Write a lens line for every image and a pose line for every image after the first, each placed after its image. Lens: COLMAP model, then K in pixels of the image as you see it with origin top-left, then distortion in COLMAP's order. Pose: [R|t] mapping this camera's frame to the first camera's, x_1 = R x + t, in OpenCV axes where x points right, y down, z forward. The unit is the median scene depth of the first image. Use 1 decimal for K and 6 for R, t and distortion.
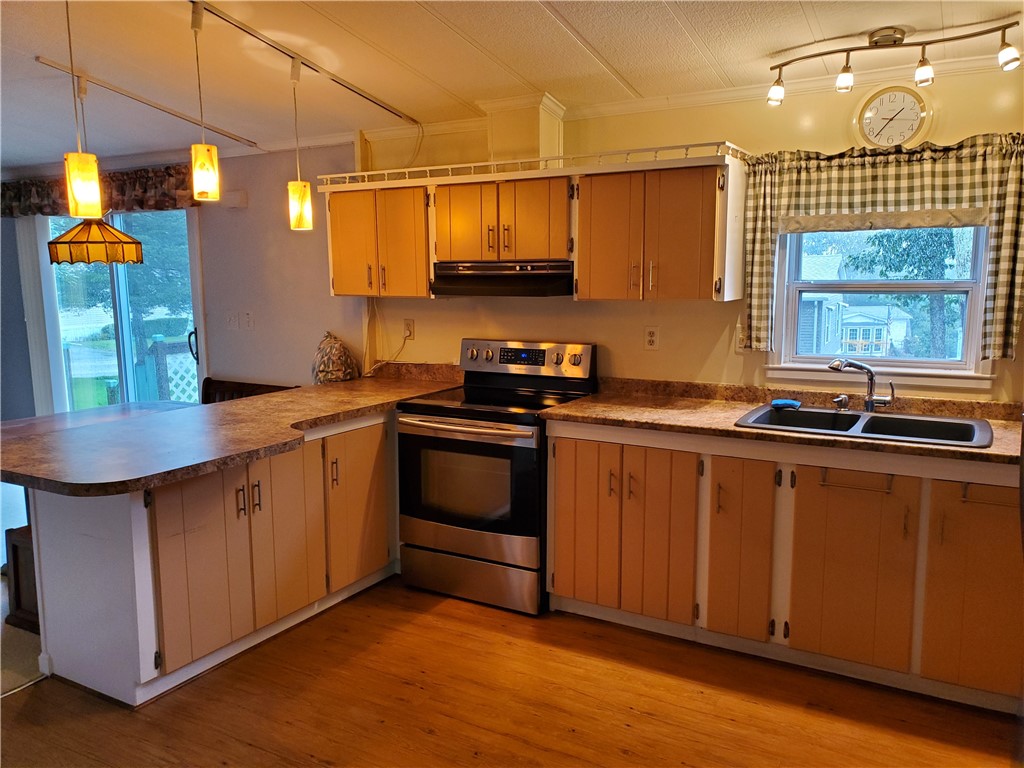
lens RADIAL K [[789.3, 0, 506.3], [0, 789.3, 392.5], [0, 0, 1]] dist [0.042478, -0.052646]
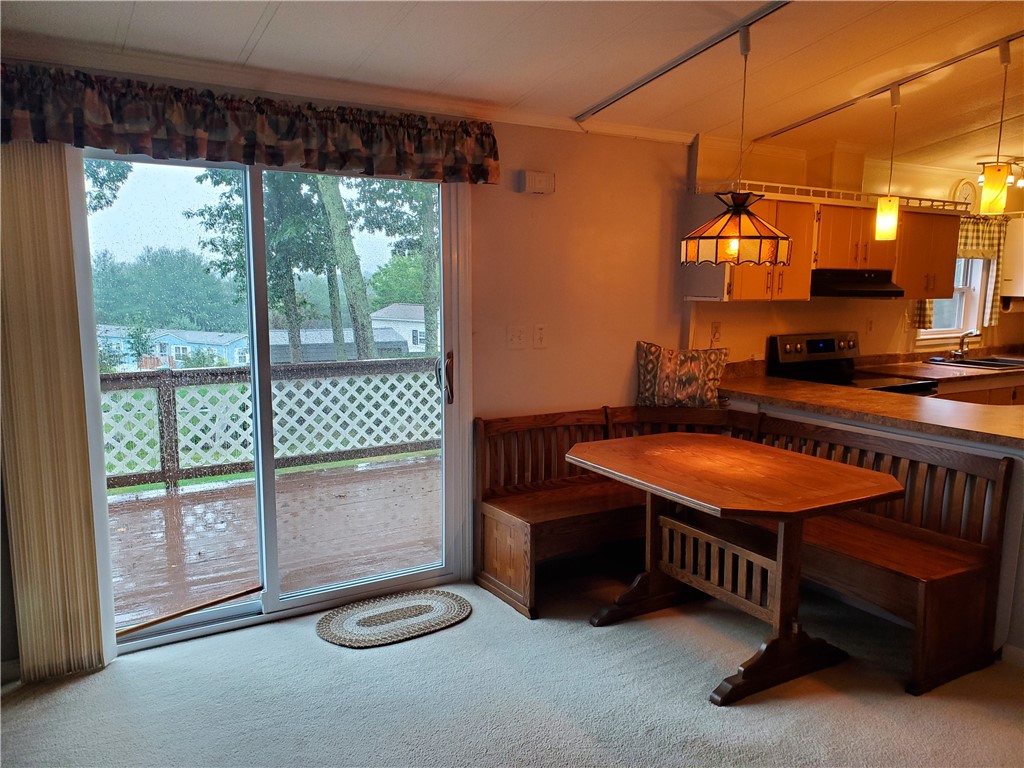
lens RADIAL K [[789.3, 0, 518.0], [0, 789.3, 391.6], [0, 0, 1]] dist [0.042478, -0.052646]
pose [[0.480889, -0.116863, 0.868958, -1.529452], [0.118635, 0.990636, 0.067574, -0.135685], [-0.868718, 0.070593, 0.490250, 0.941316]]
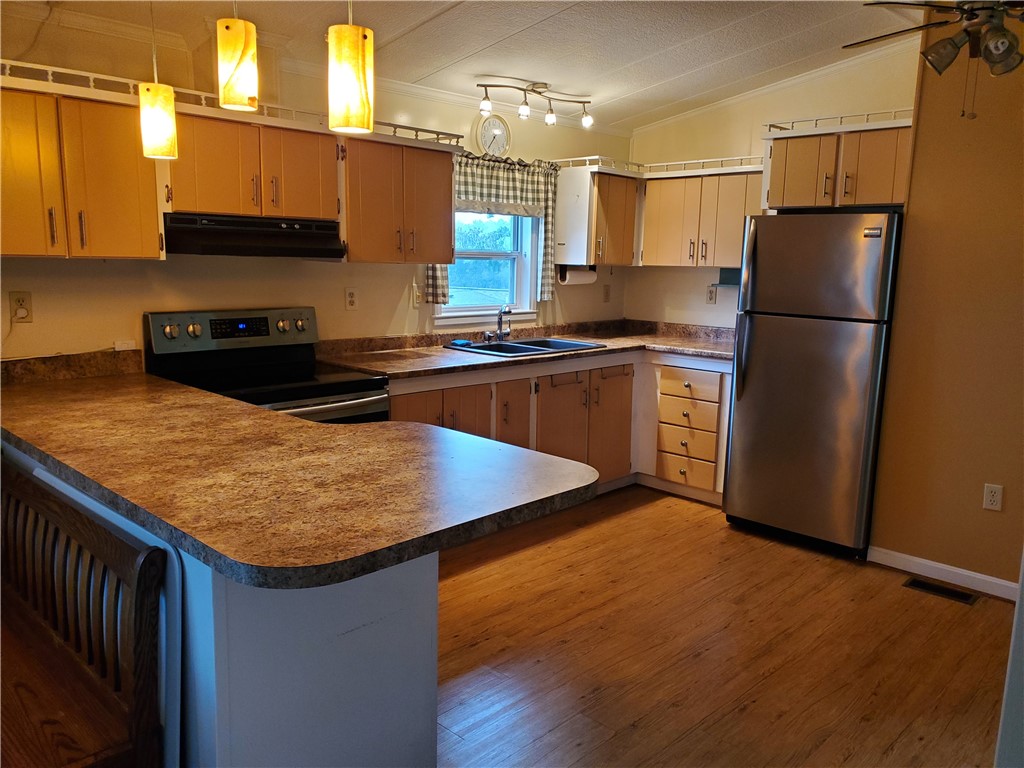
lens RADIAL K [[789.3, 0, 536.3], [0, 789.3, 394.9], [0, 0, 1]] dist [0.042478, -0.052646]
pose [[0.234616, -0.160684, 0.958716, -0.877799], [0.113277, 0.984044, 0.137209, -0.065508], [-0.965466, 0.076409, 0.249074, 0.554189]]
